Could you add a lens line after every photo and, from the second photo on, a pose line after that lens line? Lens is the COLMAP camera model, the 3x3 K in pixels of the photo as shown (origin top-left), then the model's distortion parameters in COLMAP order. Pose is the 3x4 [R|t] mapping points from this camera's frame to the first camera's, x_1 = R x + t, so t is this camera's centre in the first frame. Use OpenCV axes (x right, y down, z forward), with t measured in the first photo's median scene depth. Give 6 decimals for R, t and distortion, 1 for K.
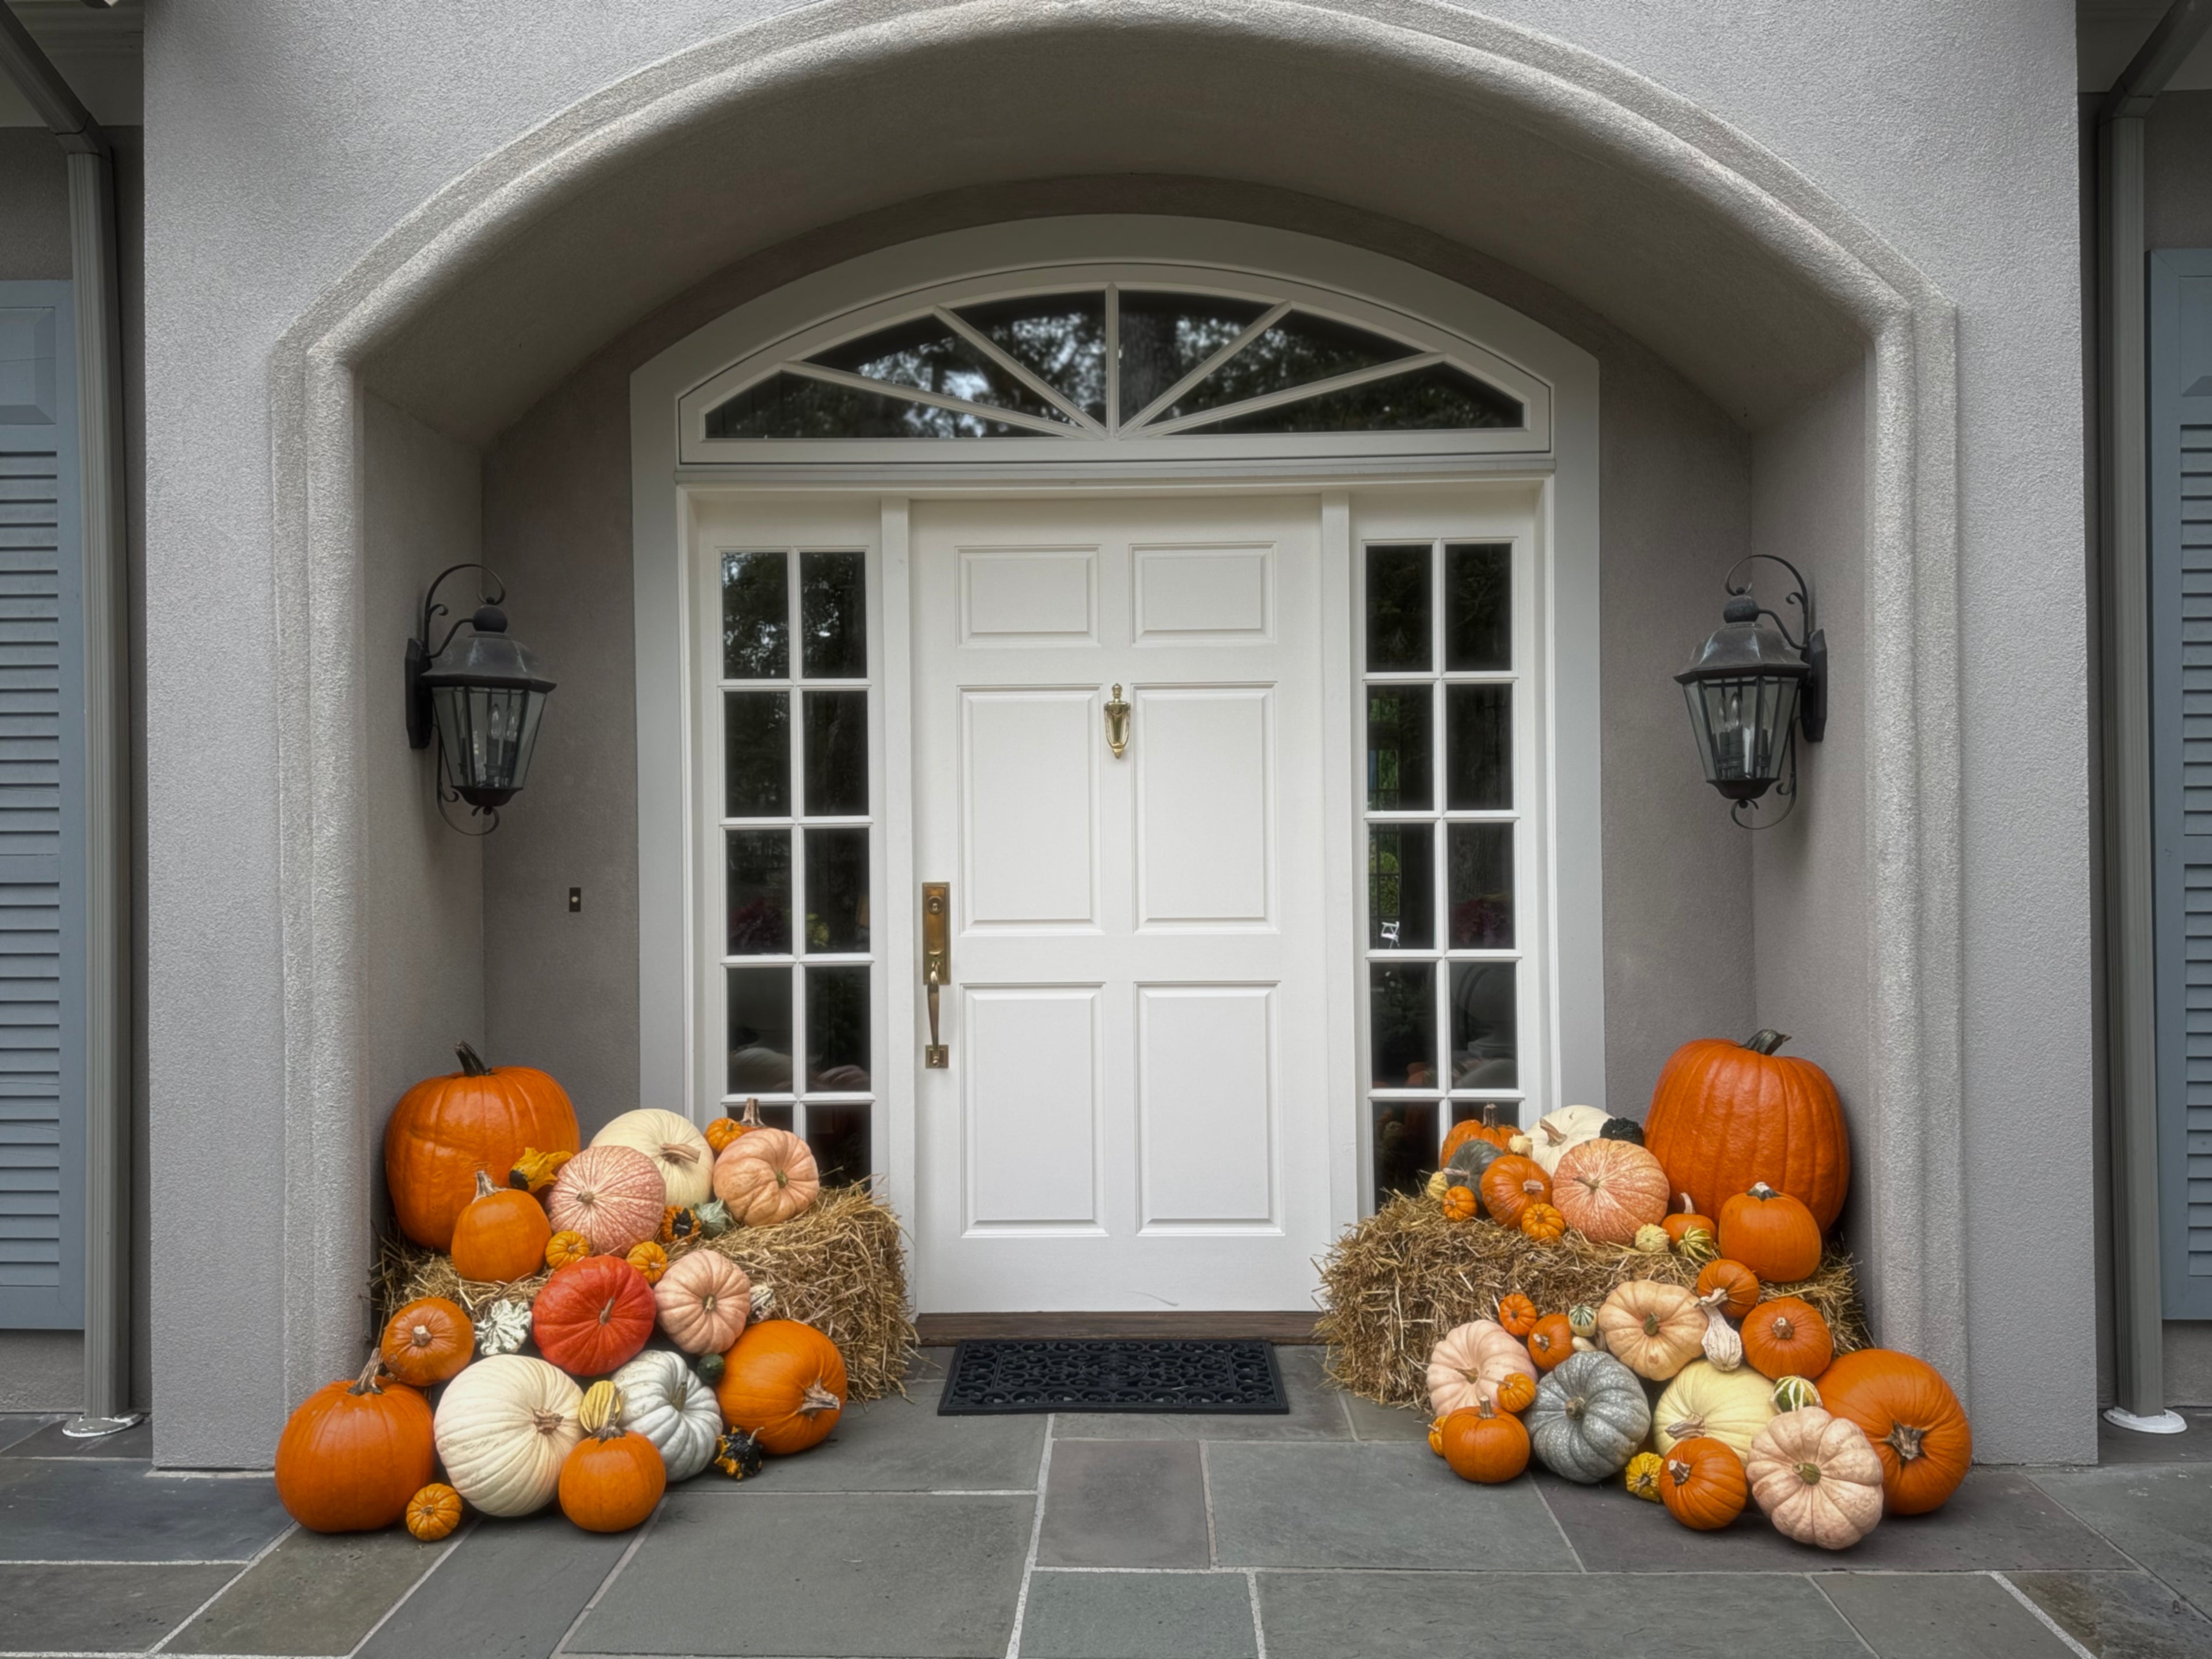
lens RADIAL K [[1694.8, 0, 1106.0], [0, 1694.8, 829.5], [0, 0, 1]] dist [0.118403, -0.209329]
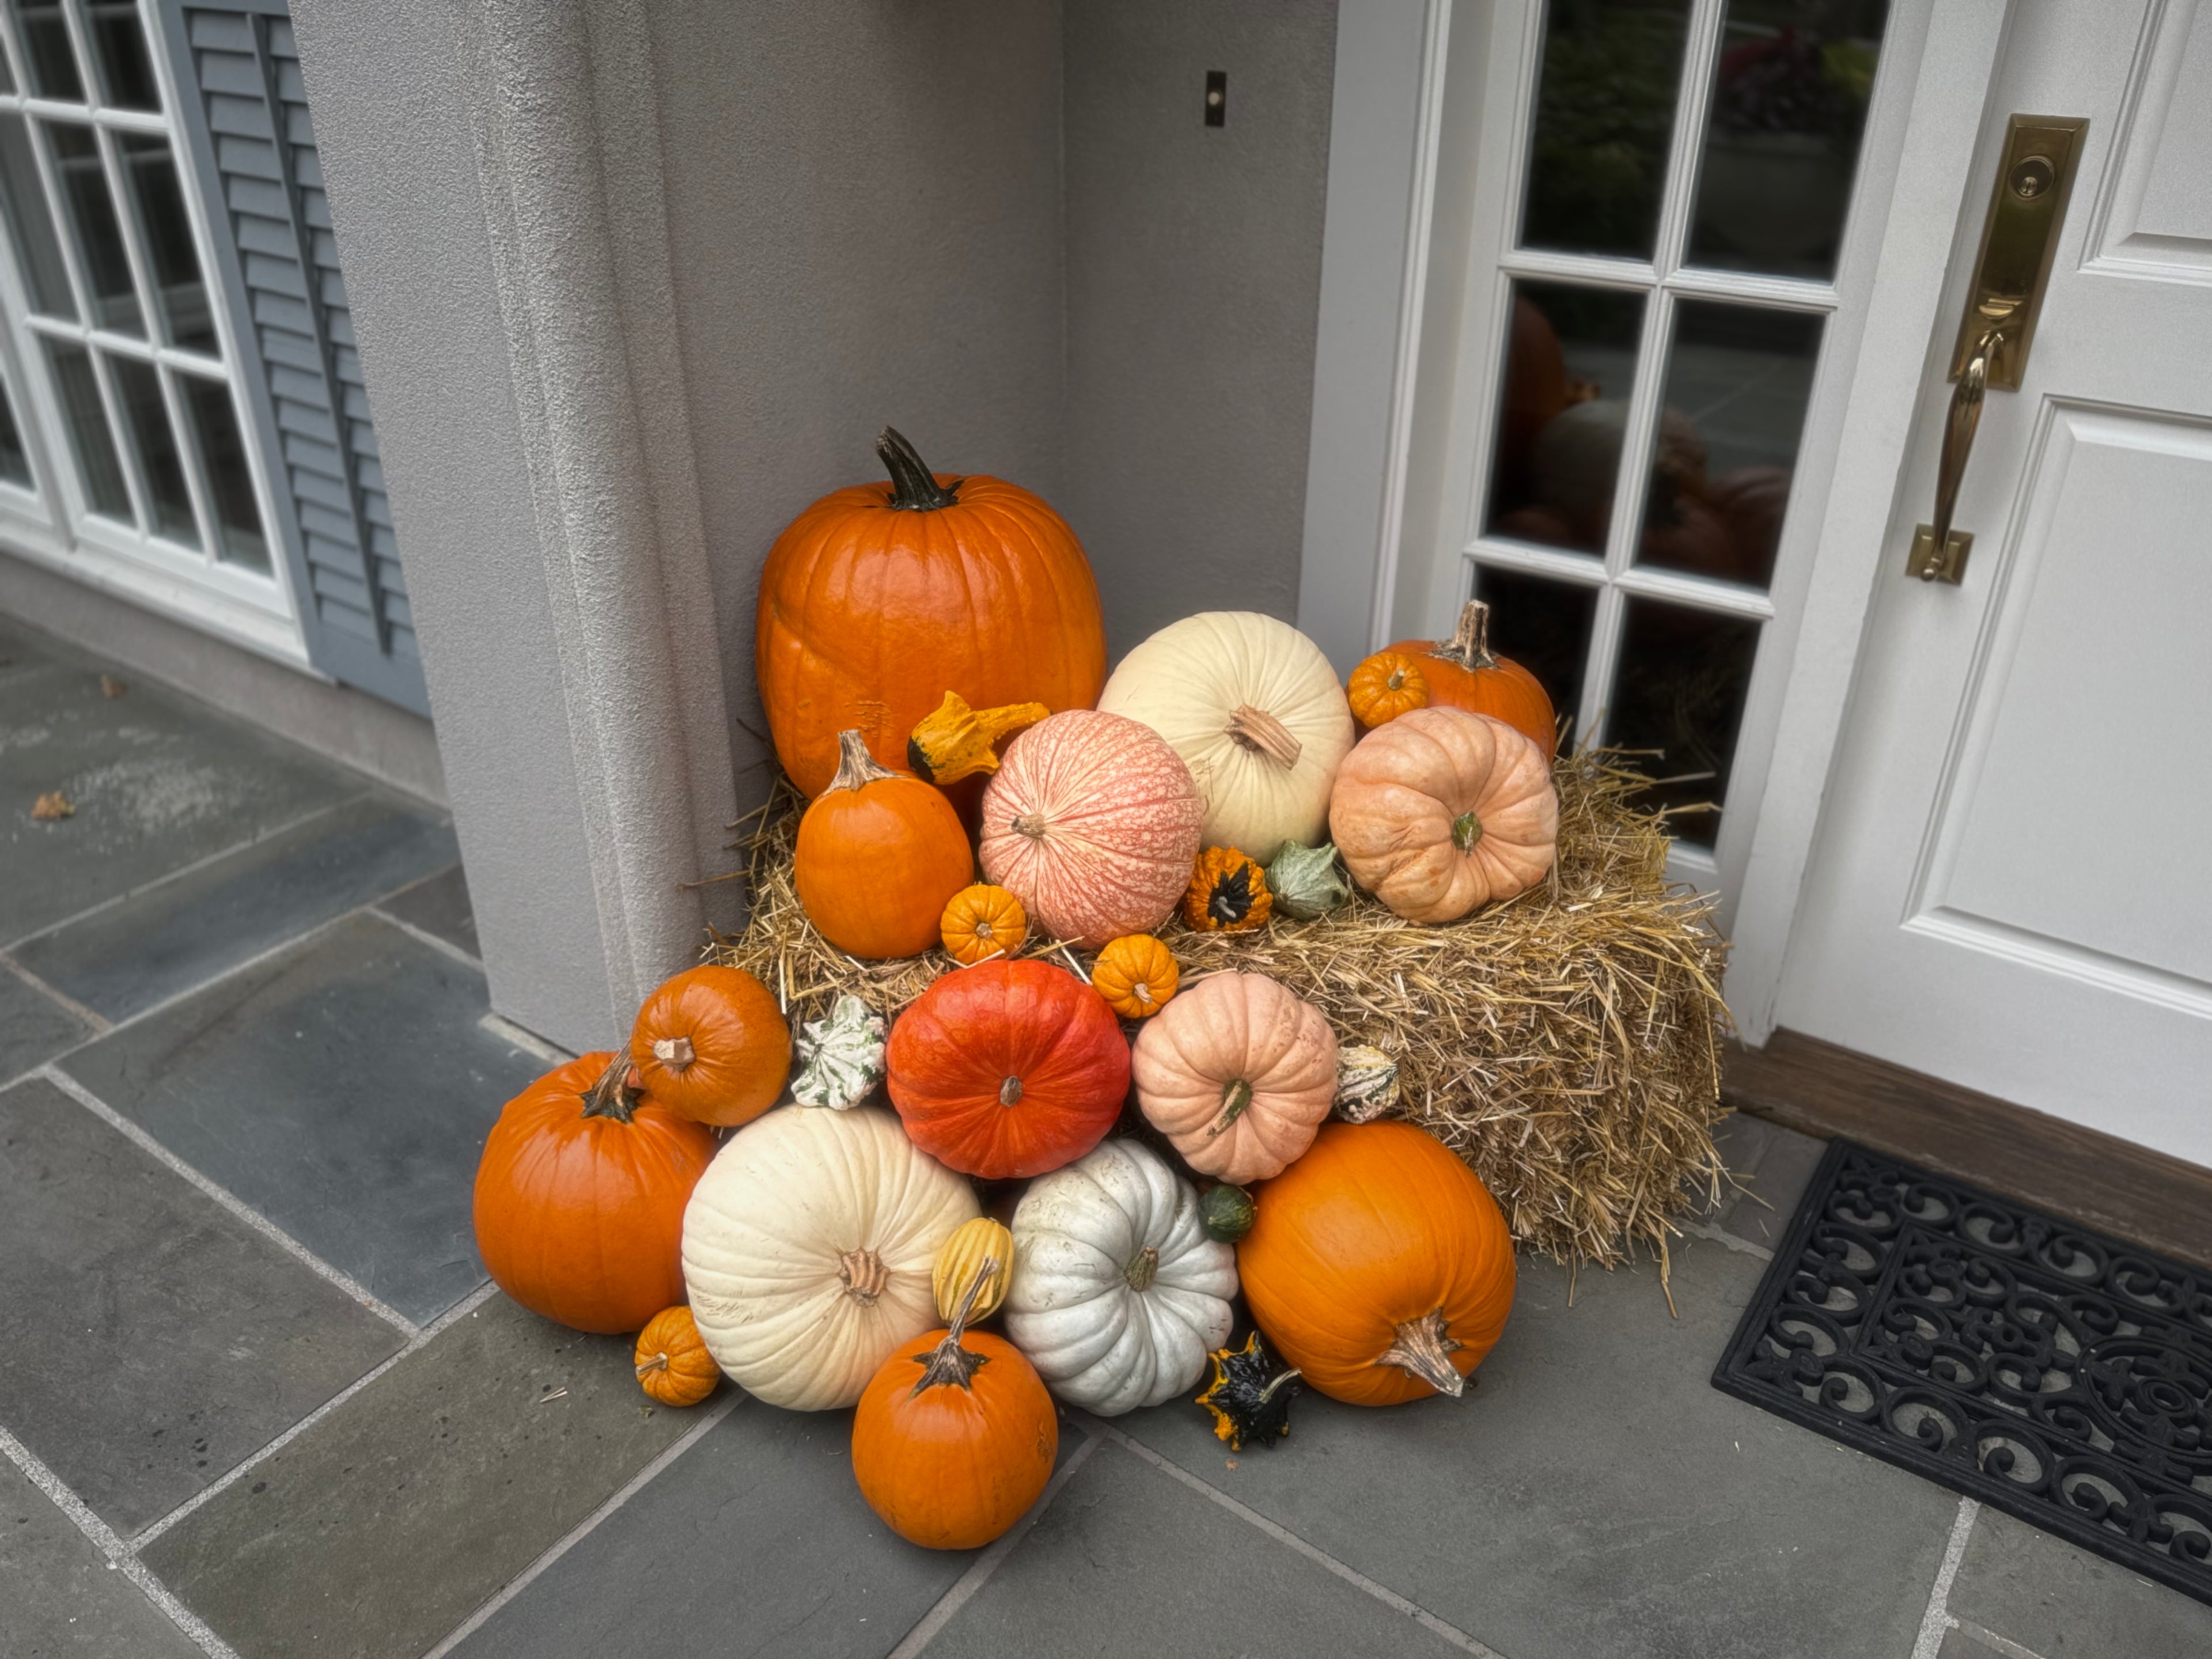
lens RADIAL K [[1694.8, 0, 1106.0], [0, 1694.8, 829.5], [0, 0, 1]] dist [0.118403, -0.209329]
pose [[0.827083, 0.280973, -0.486814, -0.051041], [-0.014834, 0.876704, 0.480802, -0.015268], [0.561885, -0.390442, 0.729274, 0.653874]]
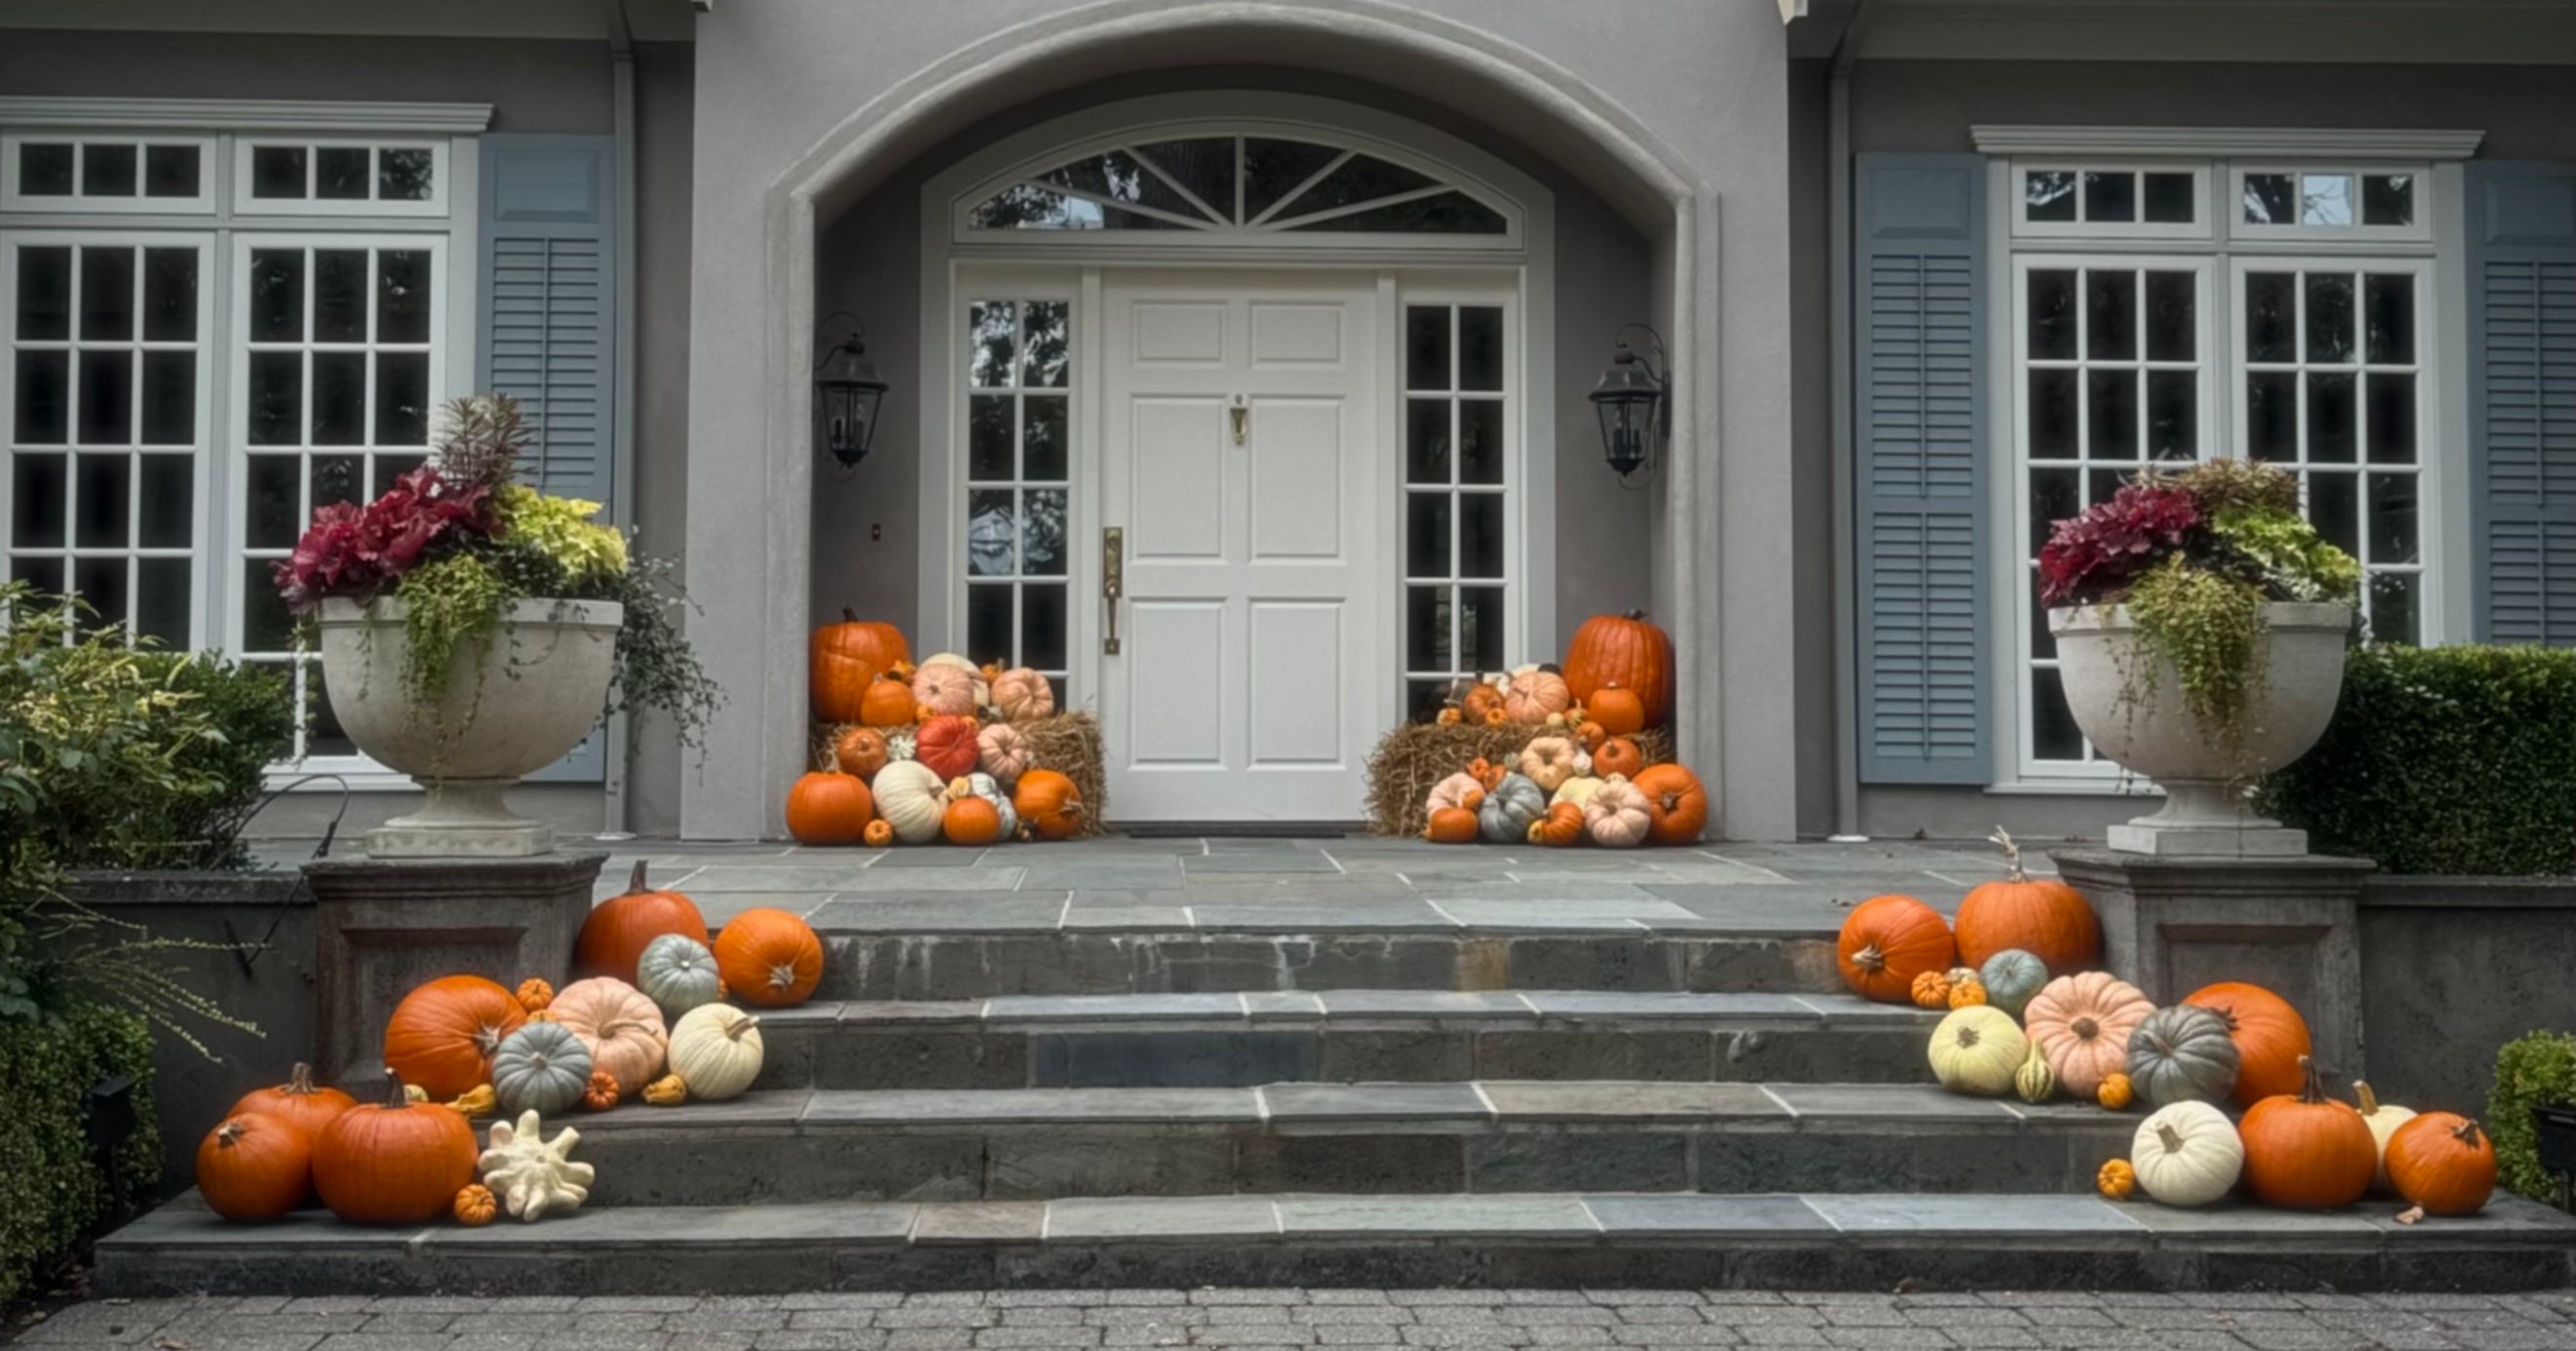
lens RADIAL K [[3373.9, 0, 1288.0], [0, 3373.9, 675.5], [0, 0, 1]] dist [-0.115645, -0.001092]
pose [[0.997478, 0.013947, 0.069591, -0.183094], [-0.012819, 0.999779, -0.016634, 0.250180], [-0.069808, 0.015700, 0.997437, -2.326511]]
